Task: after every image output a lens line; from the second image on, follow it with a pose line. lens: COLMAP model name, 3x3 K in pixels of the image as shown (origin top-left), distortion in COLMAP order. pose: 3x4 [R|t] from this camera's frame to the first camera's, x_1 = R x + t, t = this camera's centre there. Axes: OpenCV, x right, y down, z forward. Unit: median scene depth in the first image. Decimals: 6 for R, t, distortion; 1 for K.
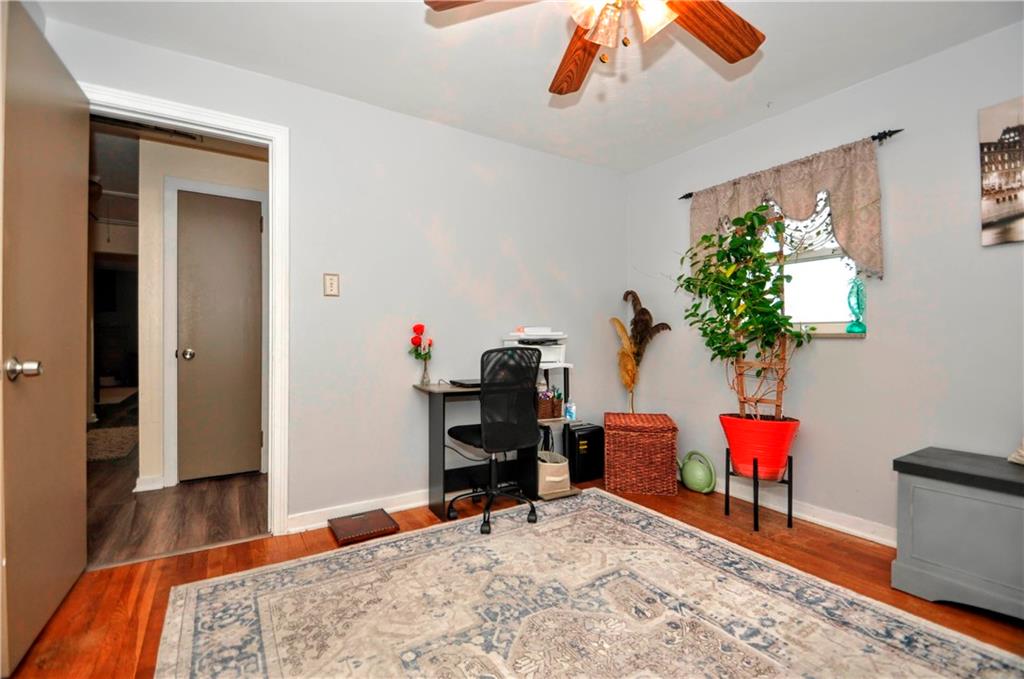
lens RADIAL K [[458.4, 0, 516.7], [0, 458.4, 339.1], [0, 0, 1]] dist [0.010053, -0.015438]
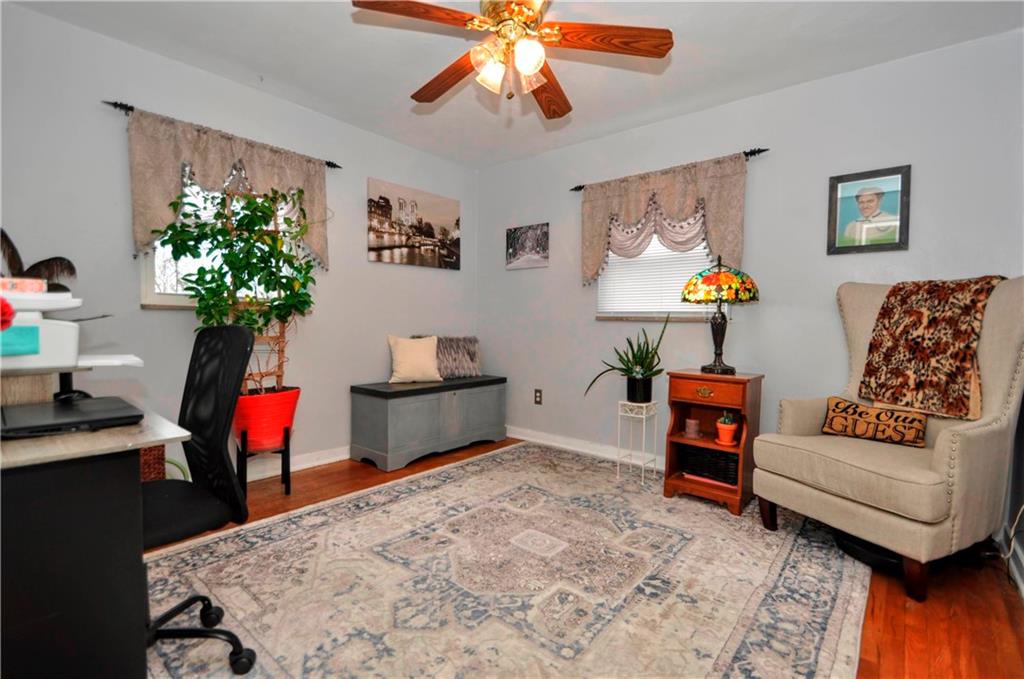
lens RADIAL K [[458.4, 0, 516.7], [0, 458.4, 339.1], [0, 0, 1]] dist [0.010053, -0.015438]
pose [[-0.305144, -0.047029, 0.951144, -0.795083], [-0.018038, 0.998886, 0.043603, 0.001832], [-0.952135, -0.003851, -0.305653, 1.028098]]
